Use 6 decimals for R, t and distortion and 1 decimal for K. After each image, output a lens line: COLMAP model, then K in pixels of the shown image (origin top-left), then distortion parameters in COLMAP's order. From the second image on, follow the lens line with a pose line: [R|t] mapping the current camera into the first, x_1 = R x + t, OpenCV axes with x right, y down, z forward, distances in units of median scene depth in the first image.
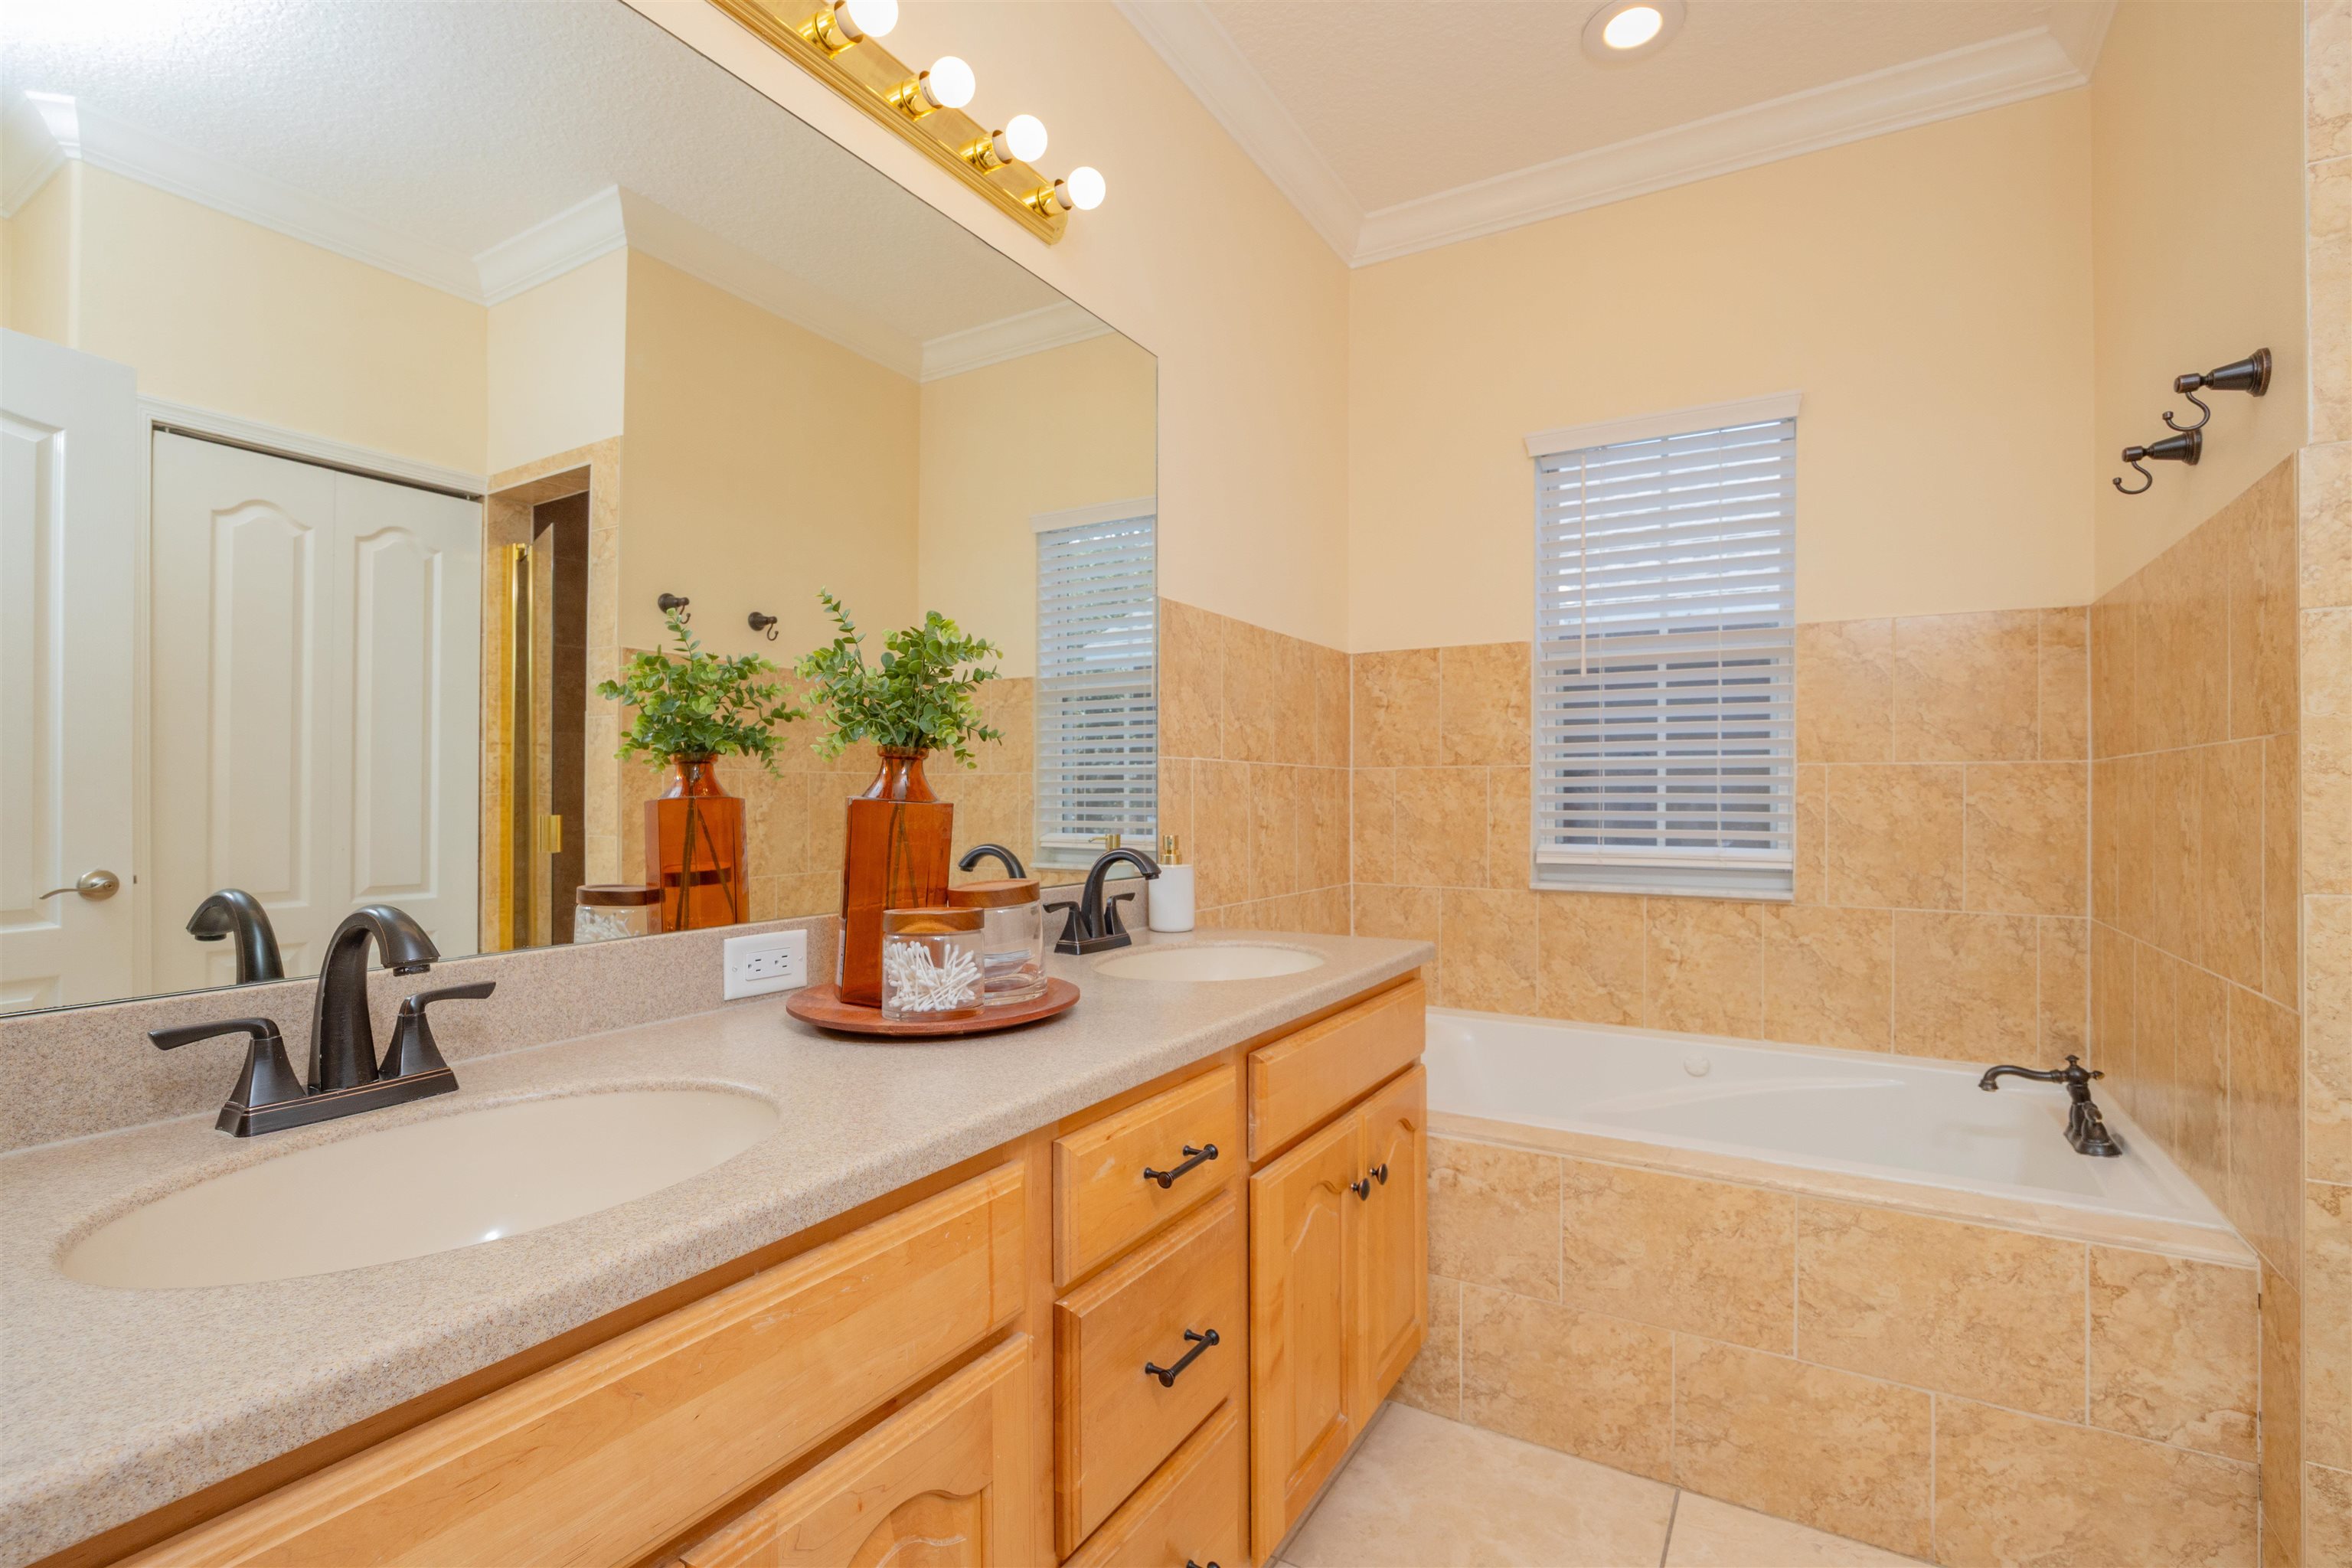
lens RADIAL K [[978.8, 0, 1179.4], [0, 978.8, 823.4], [0, 0, 1]] dist [-0.003038, 0.000182]
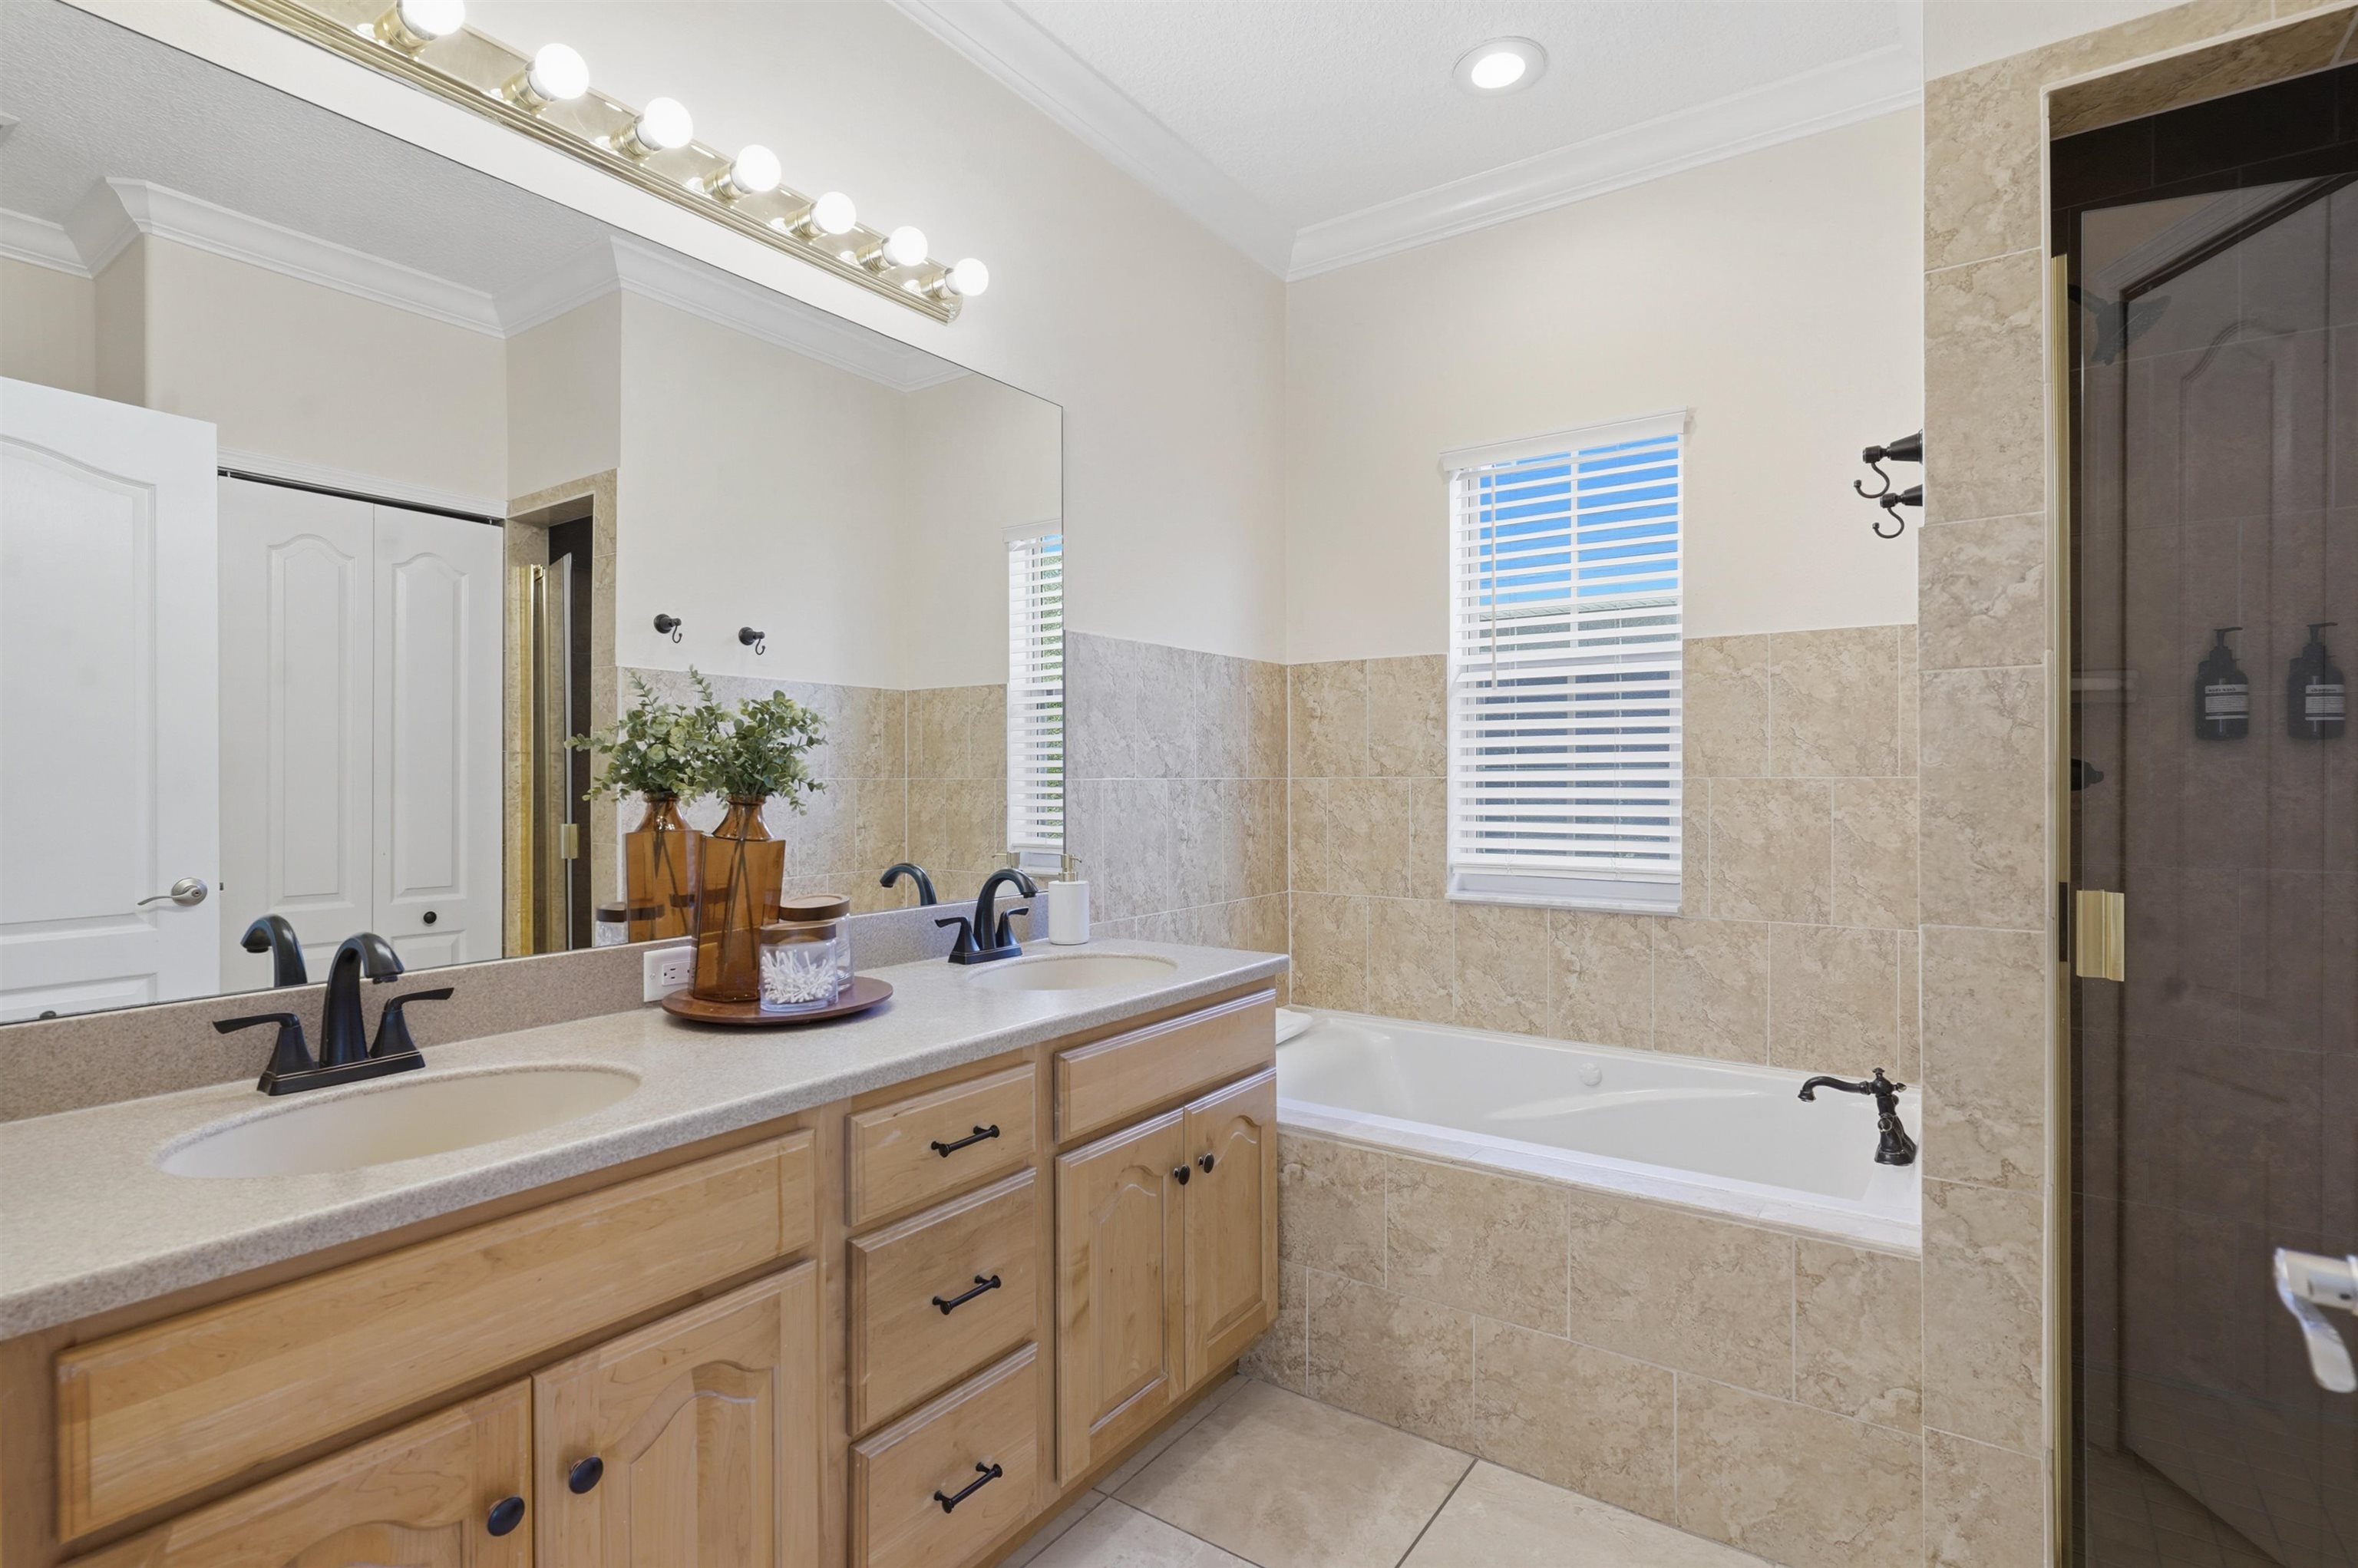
lens RADIAL K [[1145.6, 0, 1193.0], [0, 1145.6, 792.1], [0, 0, 1]] dist [-0.000903, 0.001894]
pose [[0.992818, -0.012330, -0.118995, 0.336987], [0.011942, 0.999921, -0.003979, -0.059079], [0.119035, 0.002529, 0.992887, -0.294568]]
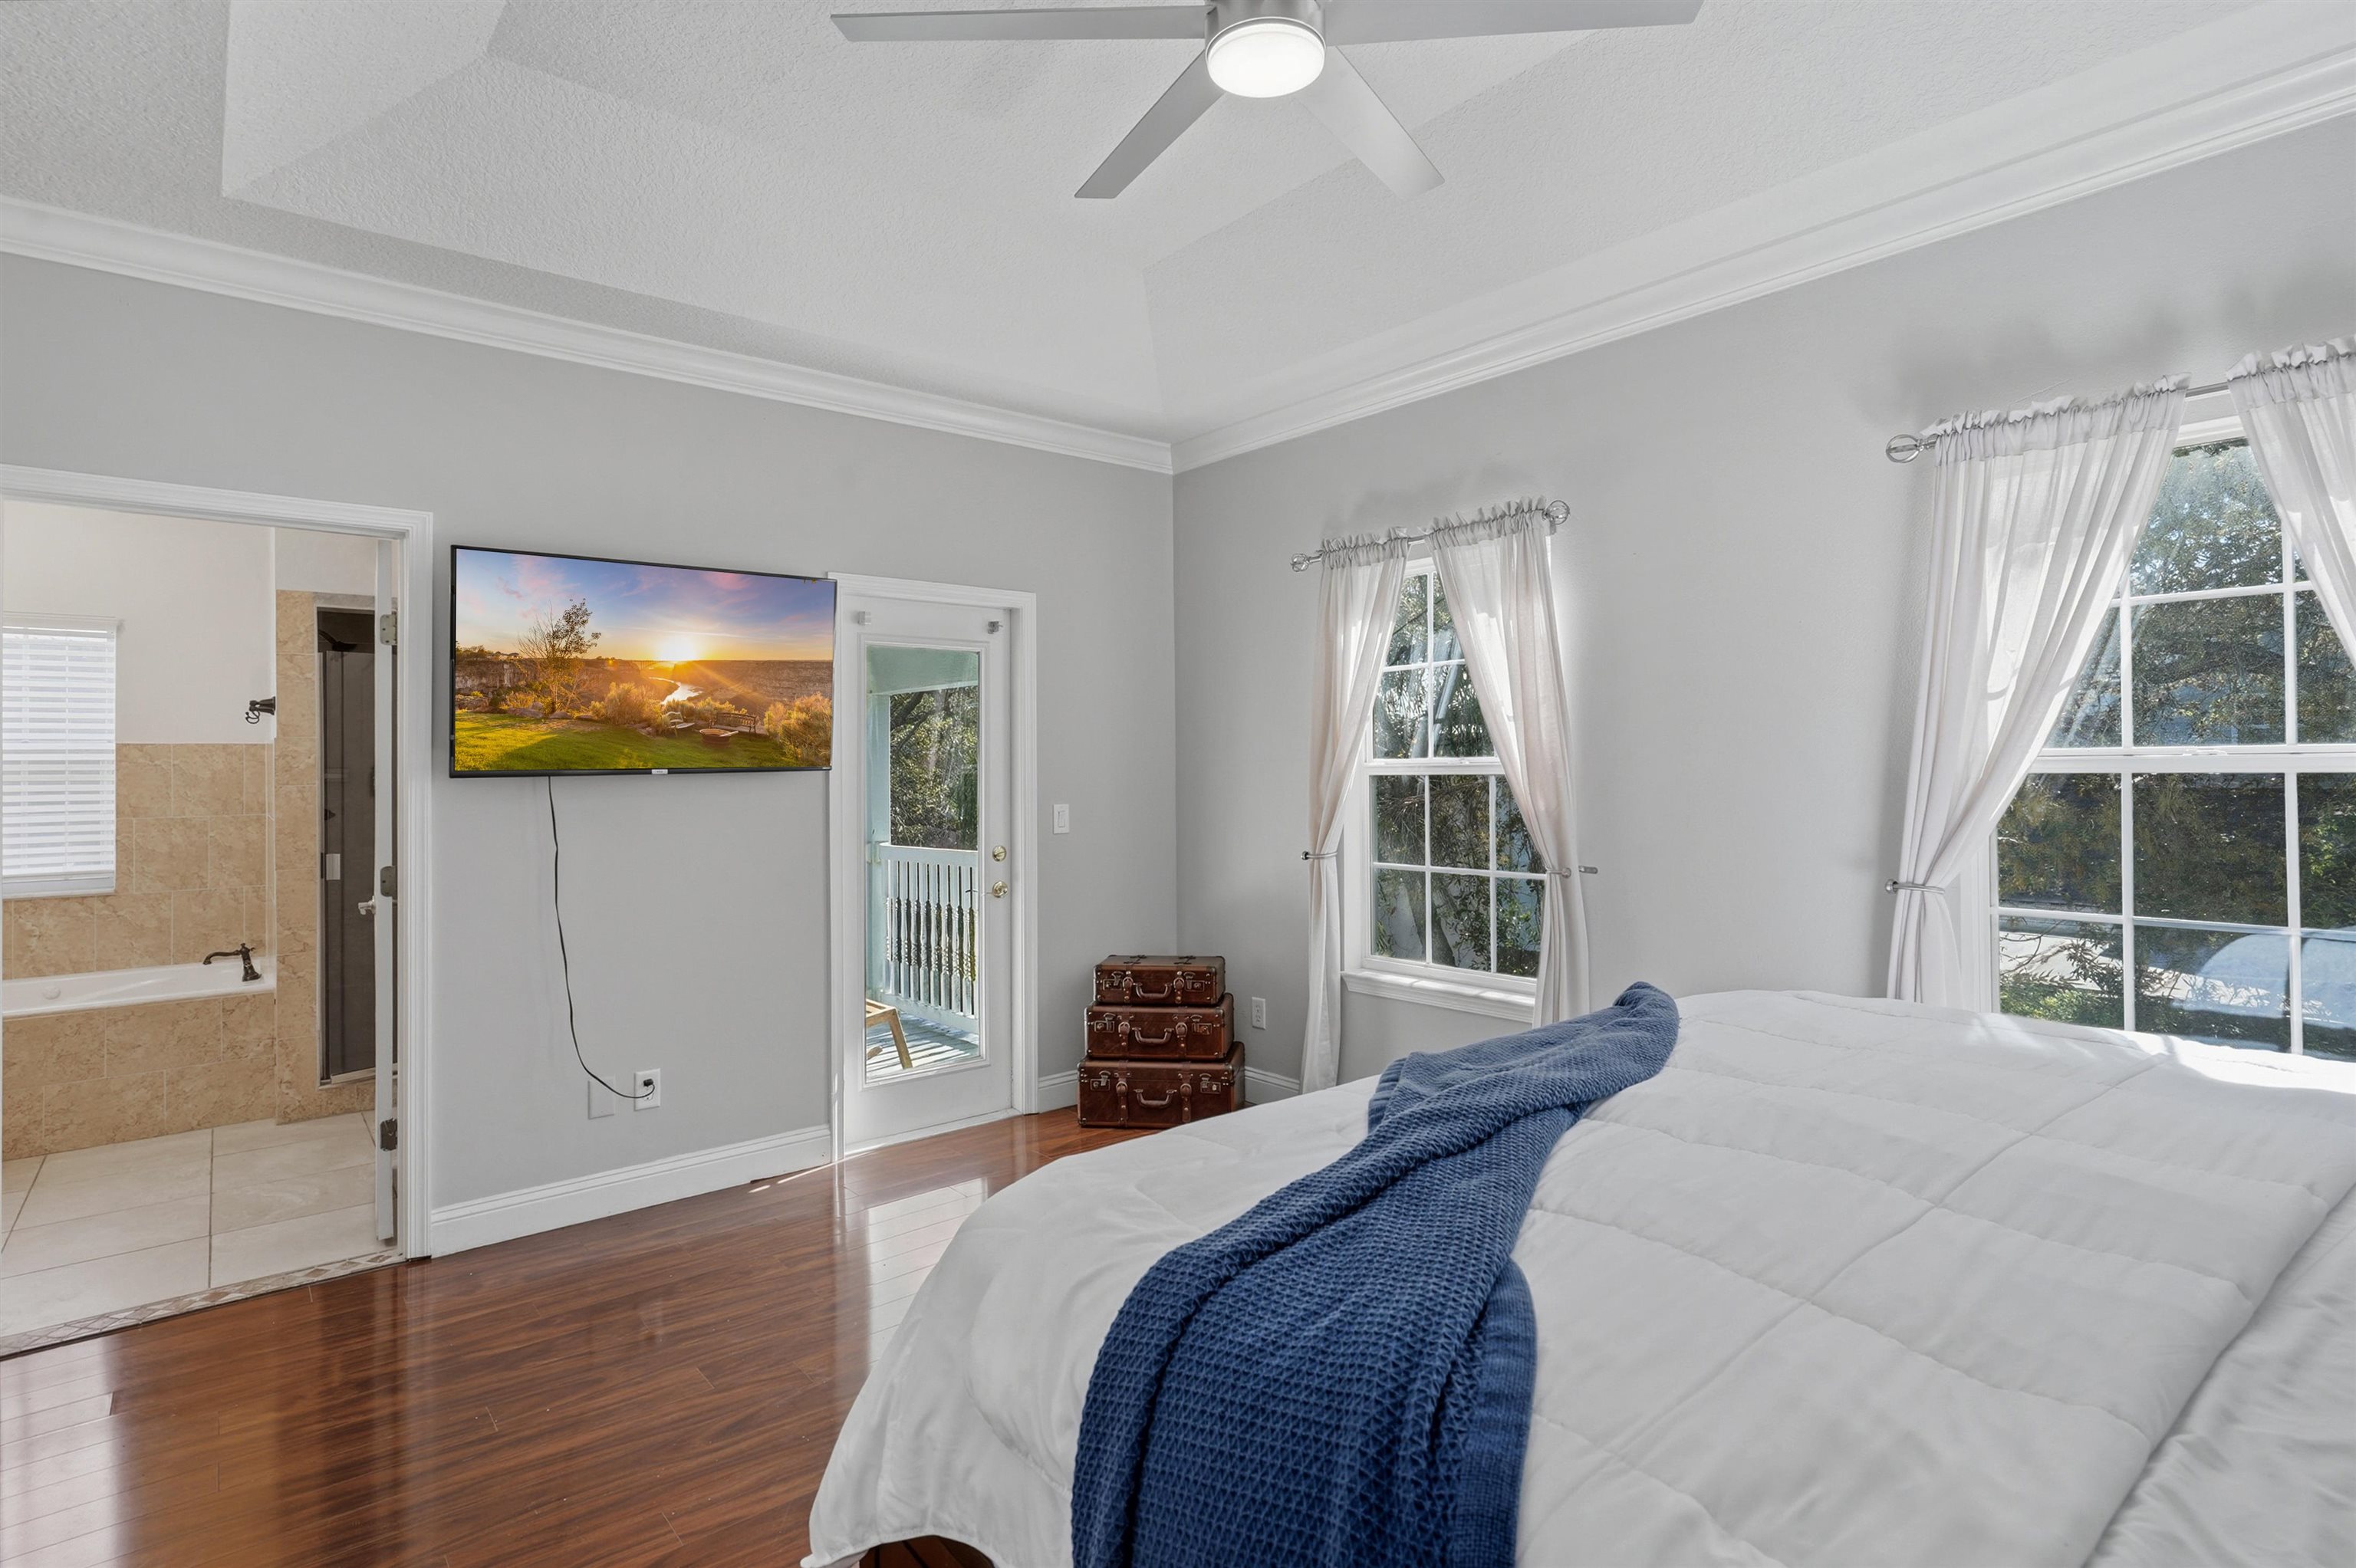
lens RADIAL K [[1179.0, 0, 1181.1], [0, 1179.0, 738.6], [0, 0, 1]] dist [-0.000831, 0.000678]
pose [[0.391755, 0.002820, 0.920065, -0.792909], [0.031409, 0.999371, -0.016437, -0.140533], [-0.919533, 0.035337, 0.391420, -2.172968]]
